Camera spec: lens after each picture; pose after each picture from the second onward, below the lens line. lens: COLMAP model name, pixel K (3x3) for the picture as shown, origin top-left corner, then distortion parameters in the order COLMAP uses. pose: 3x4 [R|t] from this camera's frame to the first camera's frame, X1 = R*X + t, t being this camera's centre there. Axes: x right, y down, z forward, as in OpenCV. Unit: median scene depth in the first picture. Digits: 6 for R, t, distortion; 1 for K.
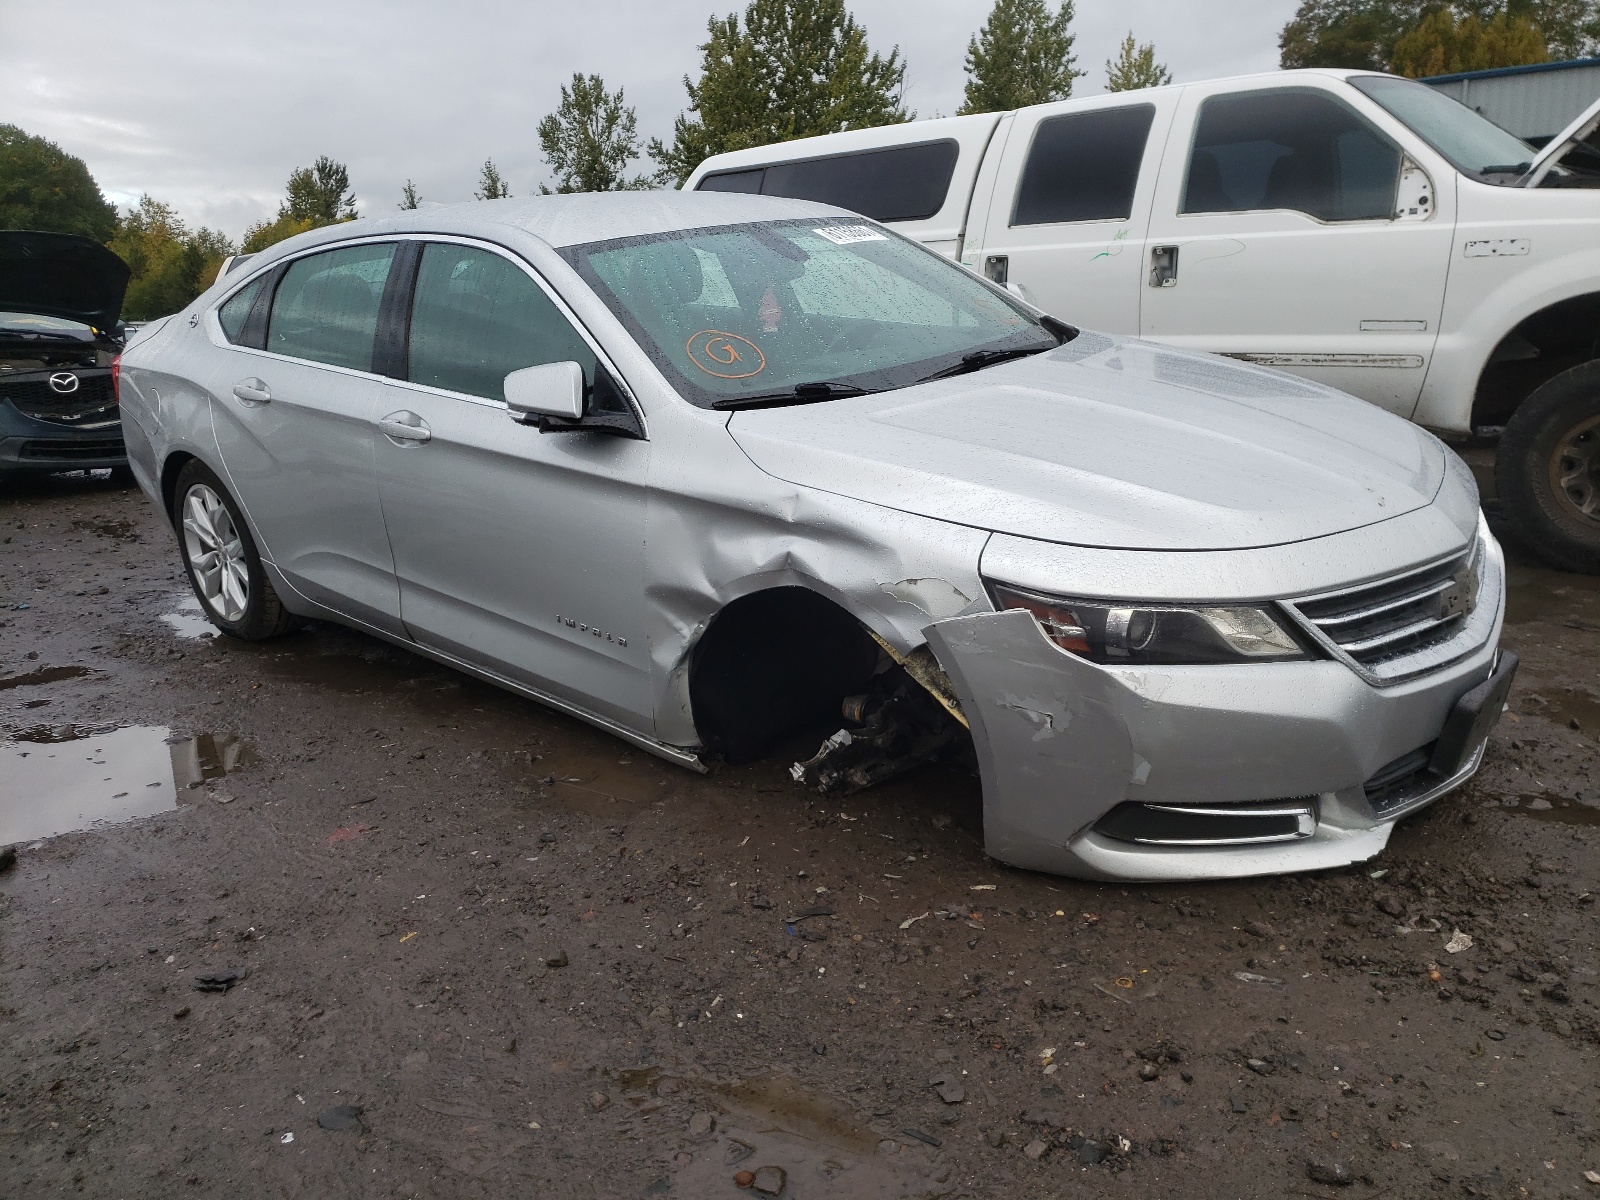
lens RADIAL K [[1193.1, 0, 800.0], [0, 1193.1, 600.0], [0, 0, 1]] dist [-0.004385, -0.002060]
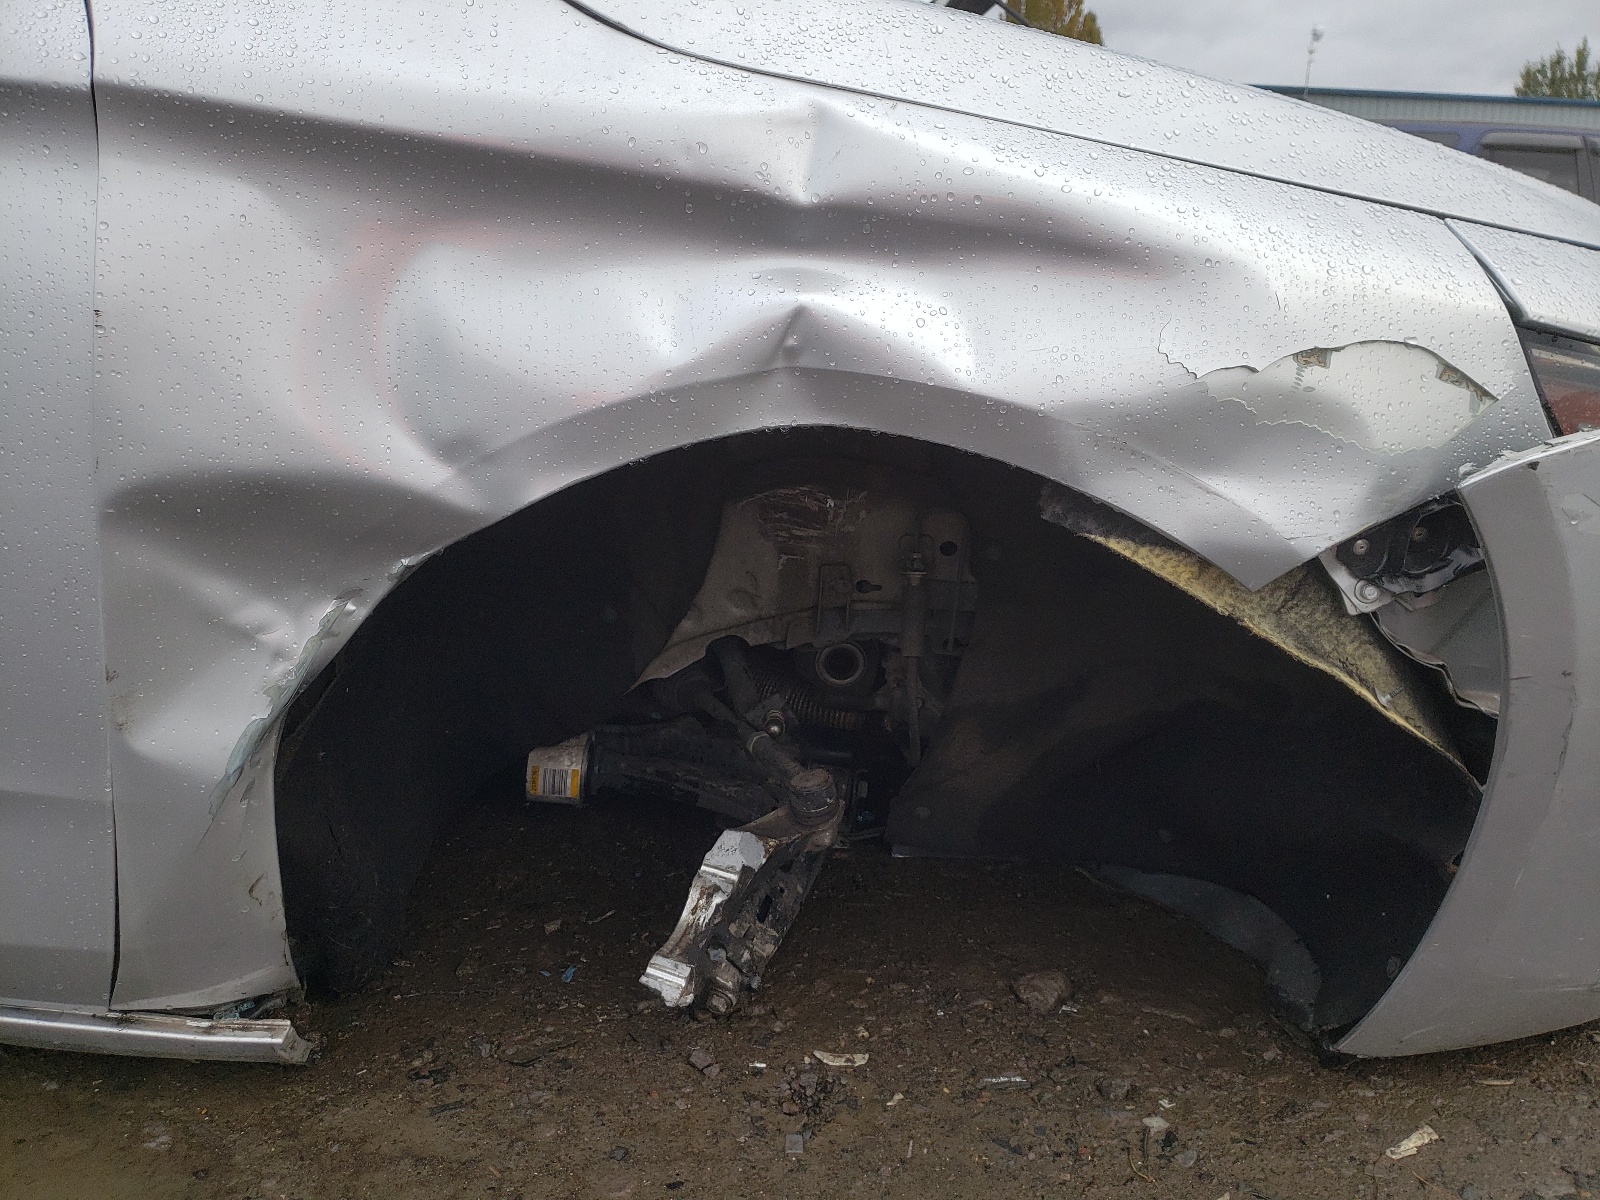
lens RADIAL K [[1193.1, 0, 800.0], [0, 1193.1, 600.0], [0, 0, 1]] dist [-0.004385, -0.002060]
pose [[0.727061, -0.115215, 0.676836, -0.208099], [0.104692, 0.992895, 0.056556, 0.015442], [-0.678544, 0.029740, 0.733958, 0.727663]]
